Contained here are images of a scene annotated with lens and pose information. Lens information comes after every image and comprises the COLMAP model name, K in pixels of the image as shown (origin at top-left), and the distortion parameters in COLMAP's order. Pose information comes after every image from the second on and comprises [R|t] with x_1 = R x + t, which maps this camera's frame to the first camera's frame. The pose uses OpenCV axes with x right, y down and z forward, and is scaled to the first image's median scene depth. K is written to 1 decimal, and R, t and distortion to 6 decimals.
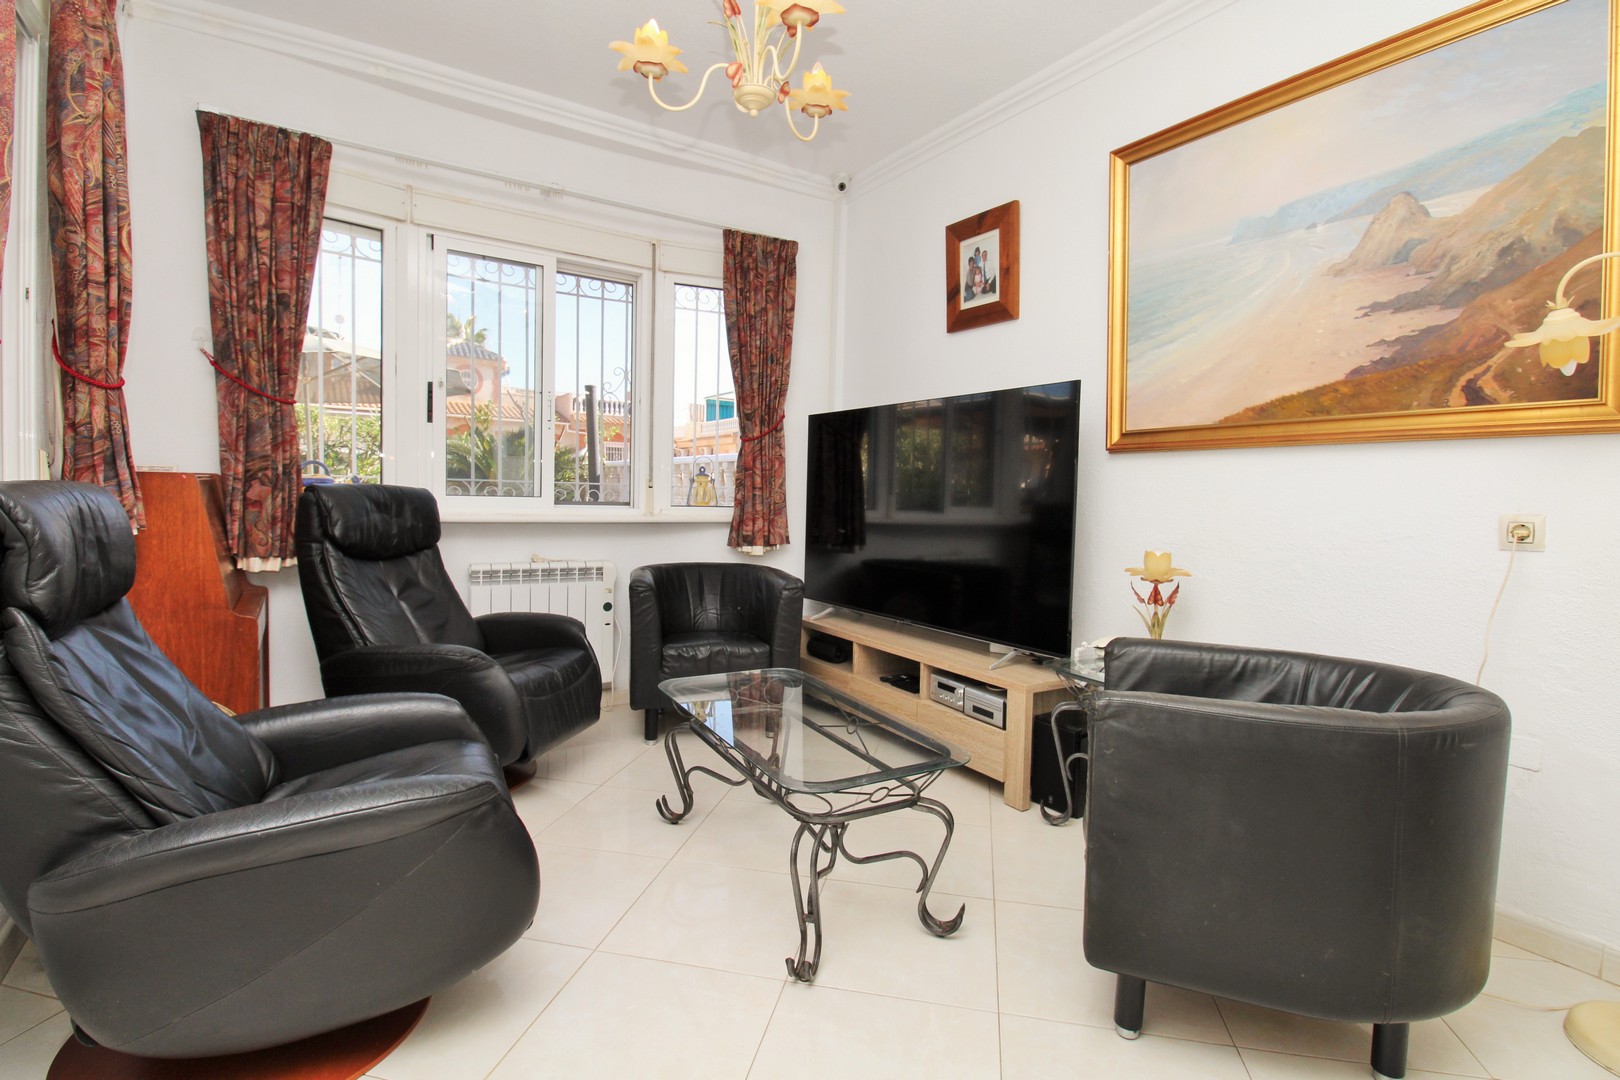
lens RADIAL K [[763.4, 0, 809.2], [0, 763.4, 524.5], [0, 0, 1]] dist [0.003784, -0.014927]
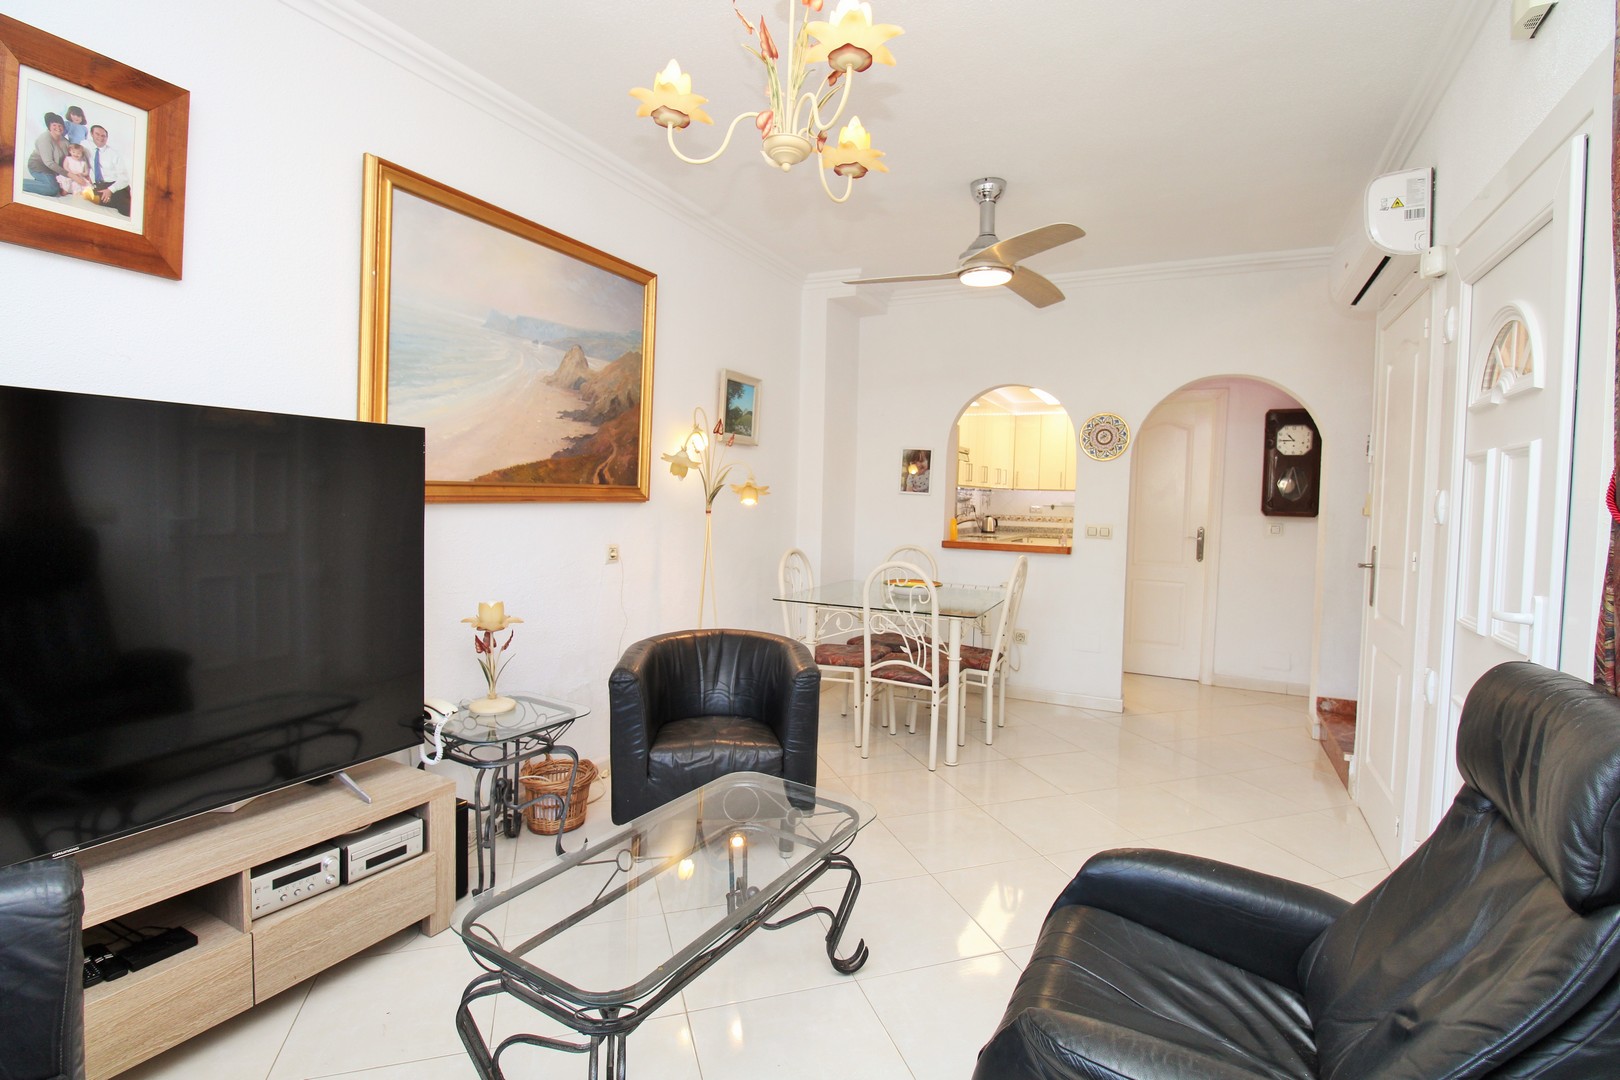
lens RADIAL K [[758.0, 0, 816.0], [0, 758.0, 528.0], [0, 0, 1]] dist [0.000598, -0.015627]
pose [[-0.512409, -0.074257, 0.855525, -0.708368], [-0.001759, 0.996343, 0.085426, -0.166248], [-0.858740, 0.042268, -0.510666, 1.181381]]
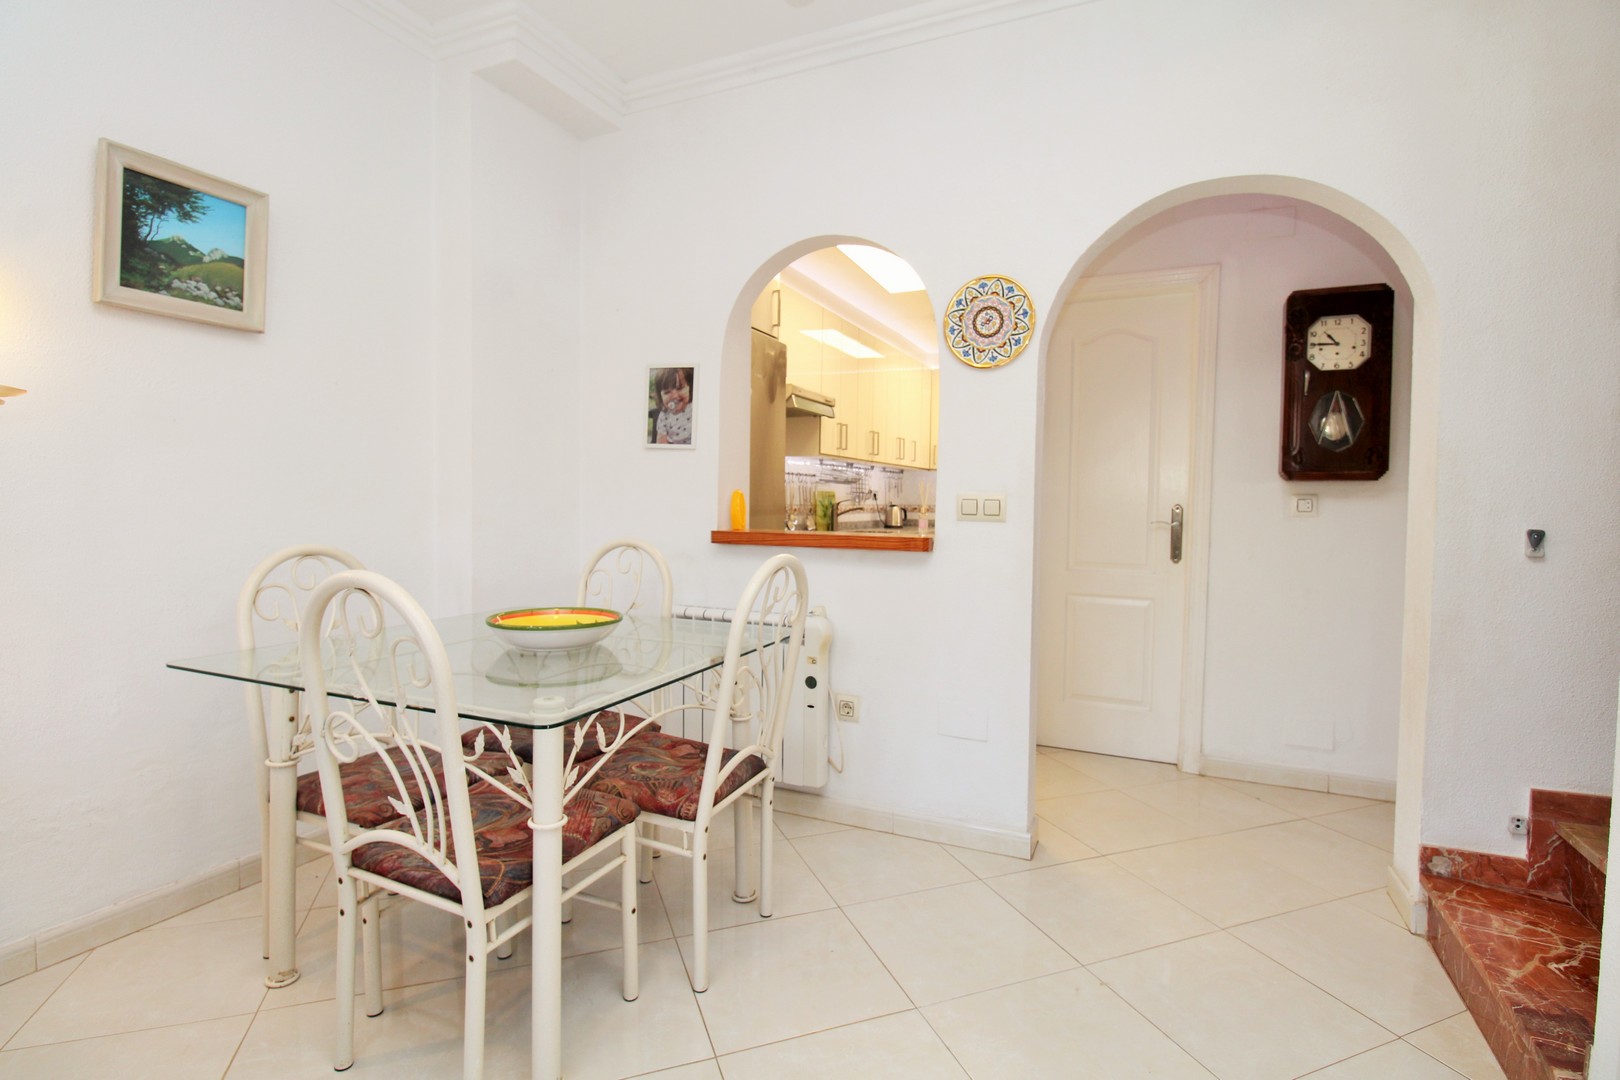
lens RADIAL K [[792.1, 0, 808.5], [0, 792.1, 525.5], [0, 0, 1]] dist [-0.017652, -0.000585]
pose [[-0.537192, -0.059160, 0.841383, -0.172430], [0.005981, 0.997245, 0.073938, -0.045415], [-0.843439, 0.044751, -0.535358, 0.312785]]
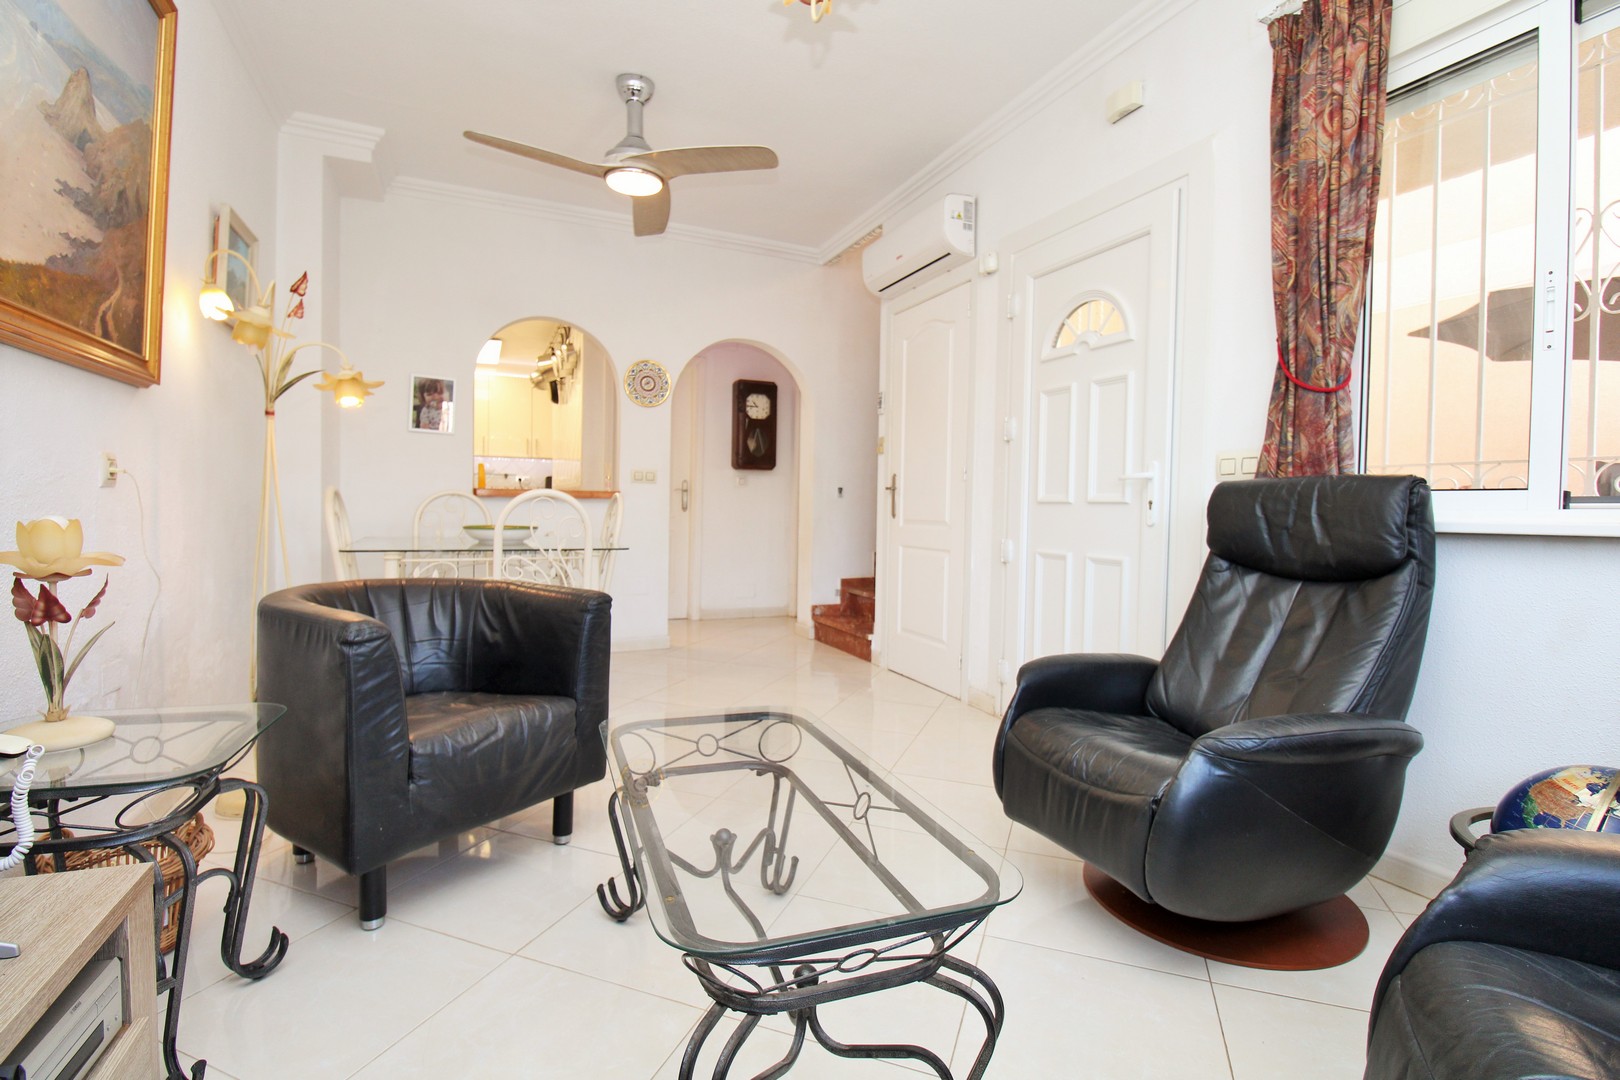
lens RADIAL K [[751.1, 0, 811.8], [0, 751.1, 530.3], [0, 0, 1]] dist [0.002634, -0.012220]
pose [[-0.988846, -0.049513, 0.140472, -0.132499], [-0.038986, 0.996290, 0.076721, -0.017310], [-0.143750, 0.070389, -0.987108, 1.465930]]
